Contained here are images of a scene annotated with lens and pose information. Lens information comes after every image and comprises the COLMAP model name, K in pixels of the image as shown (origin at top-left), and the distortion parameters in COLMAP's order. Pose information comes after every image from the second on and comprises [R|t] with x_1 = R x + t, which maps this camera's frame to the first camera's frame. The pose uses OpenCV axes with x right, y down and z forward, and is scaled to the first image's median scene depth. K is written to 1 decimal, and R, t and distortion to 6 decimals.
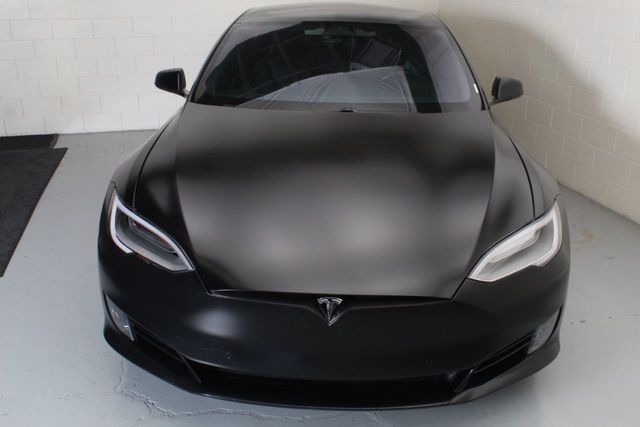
lens RADIAL K [[623.0, 0, 320.0], [0, 623.0, 213.5], [0, 0, 1]] dist [-0.082202, 0.002142]
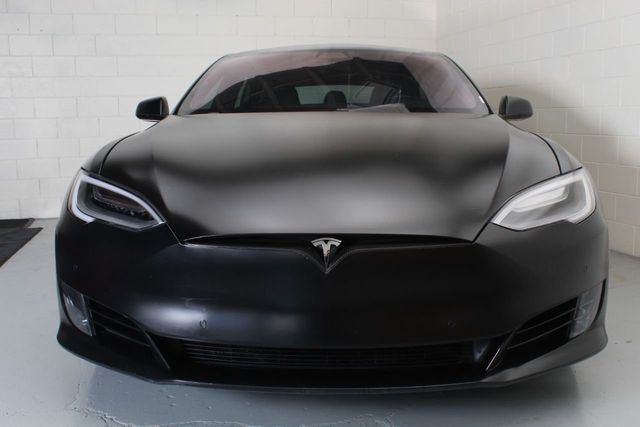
lens RADIAL K [[659.8, 0, 320.0], [0, 659.8, 213.5], [0, 0, 1]] dist [-0.080344, 0.002699]
pose [[0.999751, -0.021940, 0.003987, 0.003400], [0.022281, 0.975723, -0.217870, 0.230406], [0.000890, 0.217904, 0.975970, 0.106503]]
